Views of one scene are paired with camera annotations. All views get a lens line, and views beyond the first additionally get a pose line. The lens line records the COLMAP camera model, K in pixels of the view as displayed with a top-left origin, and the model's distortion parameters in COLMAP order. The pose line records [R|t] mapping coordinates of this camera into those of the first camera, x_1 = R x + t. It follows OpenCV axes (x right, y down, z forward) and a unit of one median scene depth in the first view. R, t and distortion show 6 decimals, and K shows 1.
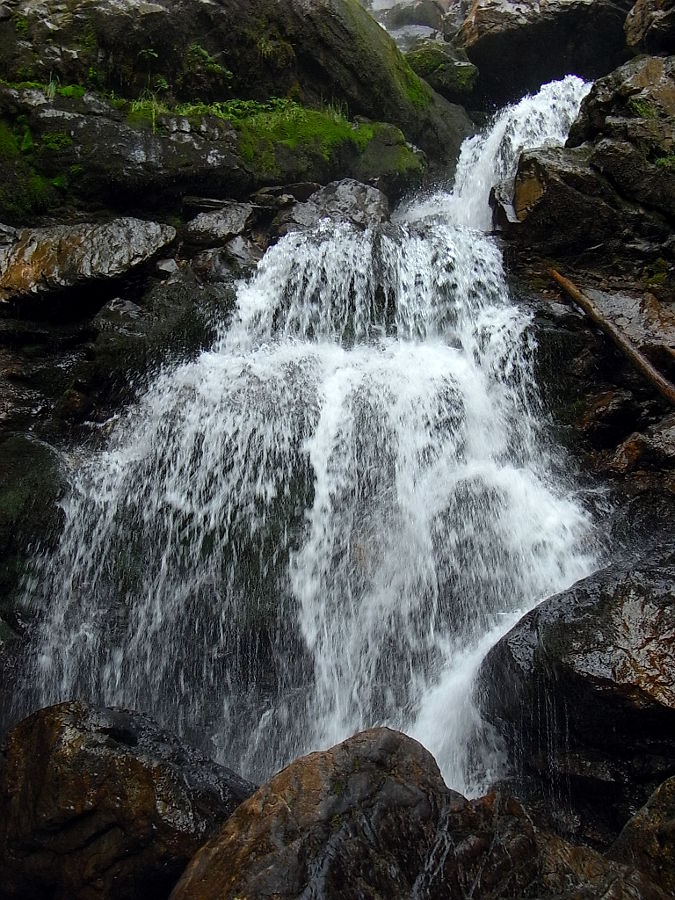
lens RADIAL K [[1040.6, 0, 337.6], [0, 1040.6, 453.3], [0, 0, 1]] dist [0.018238, 0.000000]
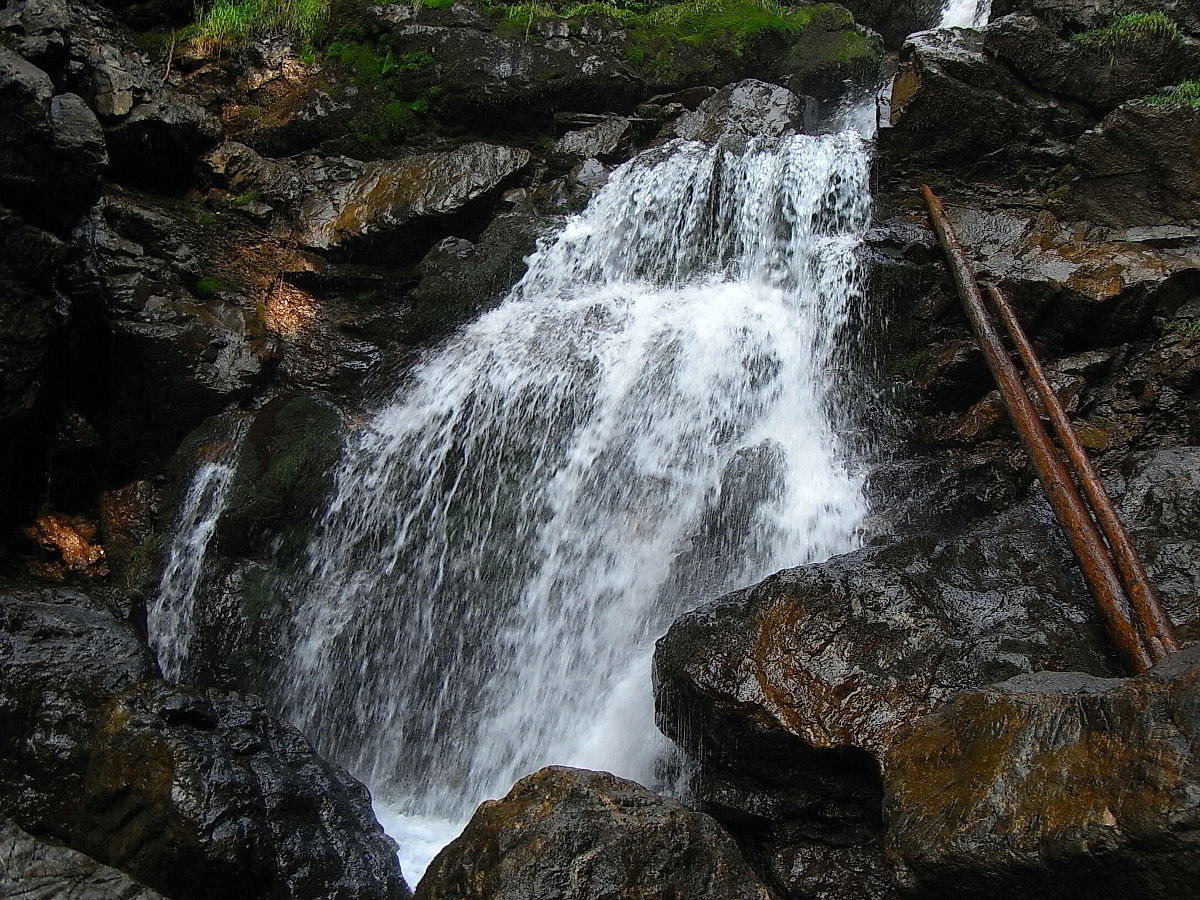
lens RADIAL K [[1259.9, 0, 600.0], [0, 1259.9, 447.3], [0, 0, 1]] dist [-0.029002, 0.000000]
pose [[0.961315, 0.012000, -0.275189, 0.196066], [-0.002386, 0.999376, 0.035246, -0.007935], [0.275440, -0.033226, 0.960744, 0.003401]]
